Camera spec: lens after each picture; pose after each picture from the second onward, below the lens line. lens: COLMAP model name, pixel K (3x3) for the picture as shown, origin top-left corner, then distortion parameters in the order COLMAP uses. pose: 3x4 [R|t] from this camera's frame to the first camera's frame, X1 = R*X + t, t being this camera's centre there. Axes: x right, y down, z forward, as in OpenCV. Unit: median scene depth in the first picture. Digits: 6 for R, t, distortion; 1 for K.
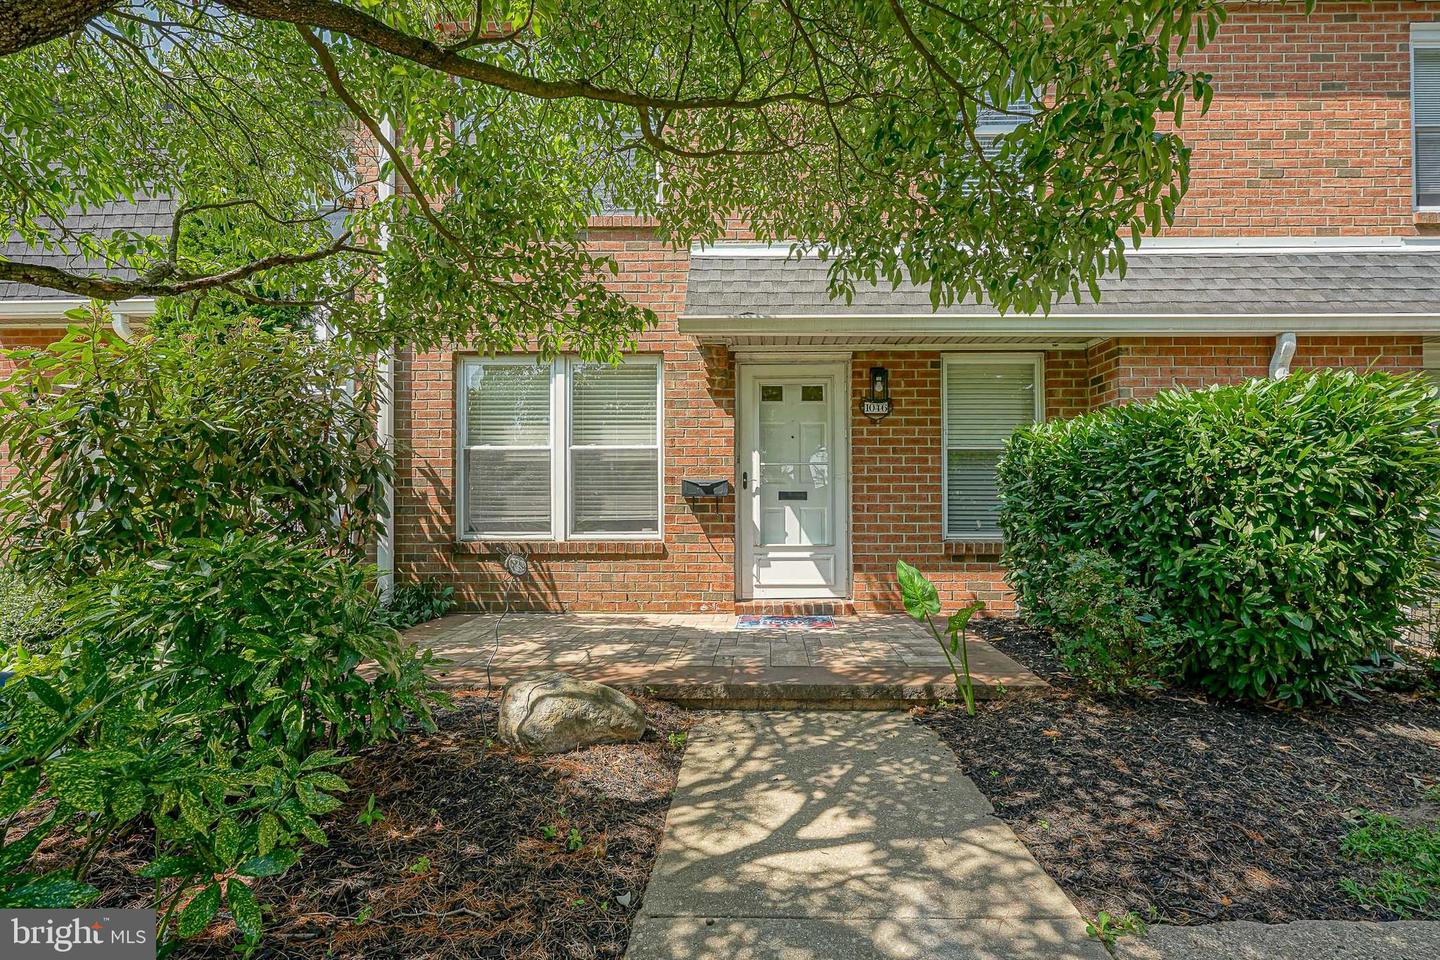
lens RADIAL K [[583.8, 0, 721.4], [0, 583.8, 484.7], [0, 0, 1]] dist [-0.002602, 0.002133]
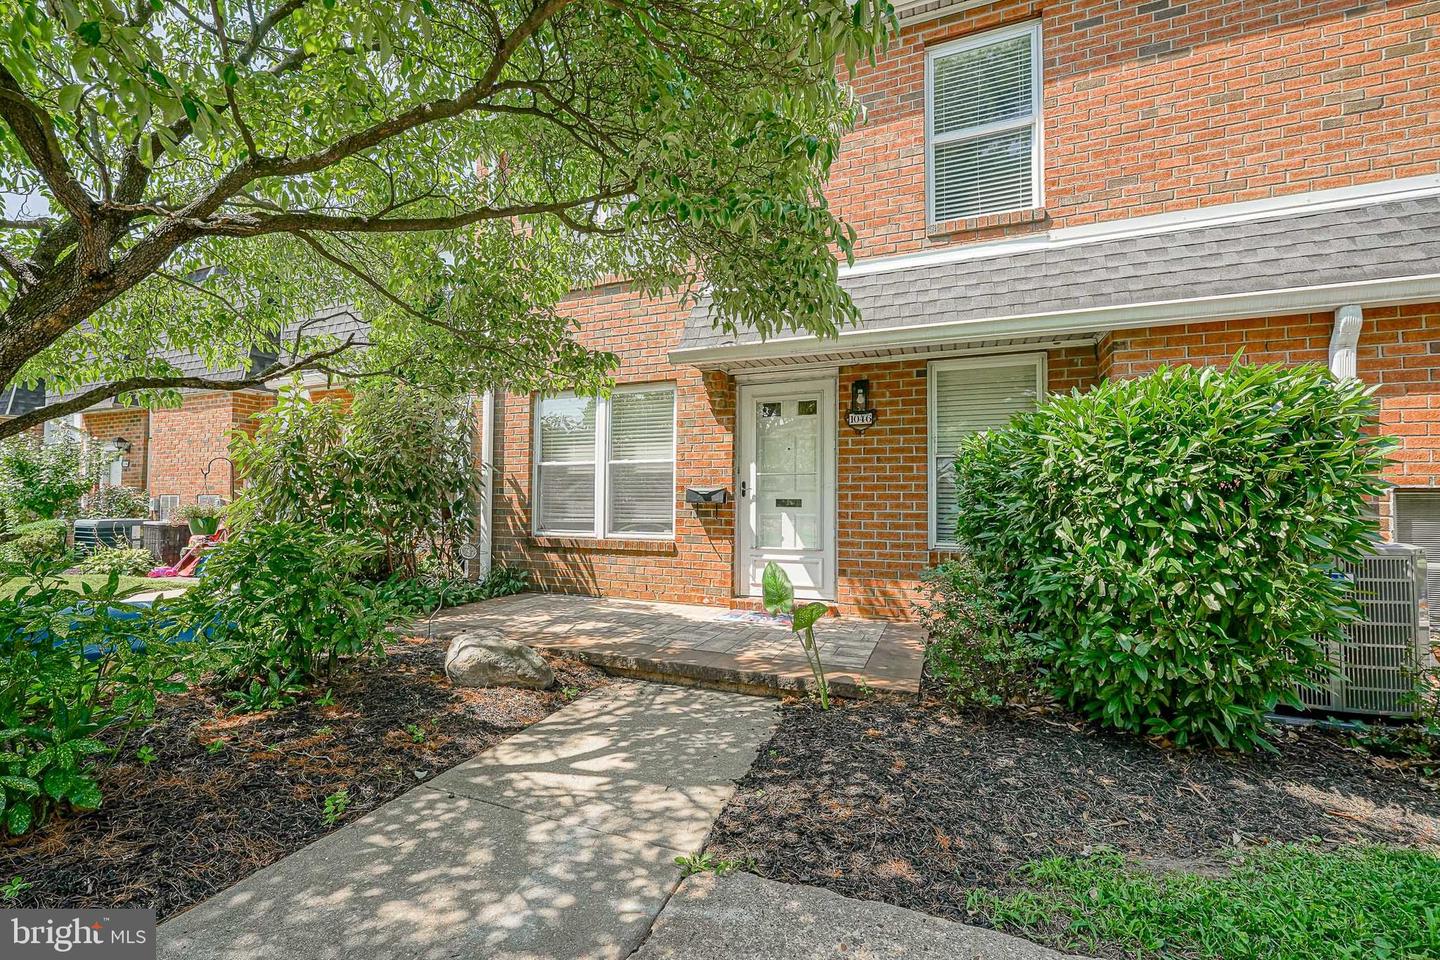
lens RADIAL K [[583.8, 0, 743.5], [0, 583.8, 475.7], [0, 0, 1]] dist [-0.002602, 0.002133]
pose [[0.934685, -0.008941, -0.355366, 0.463982], [0.000183, 0.999696, -0.024672, -0.005482], [0.355478, 0.022996, 0.934402, -0.046078]]
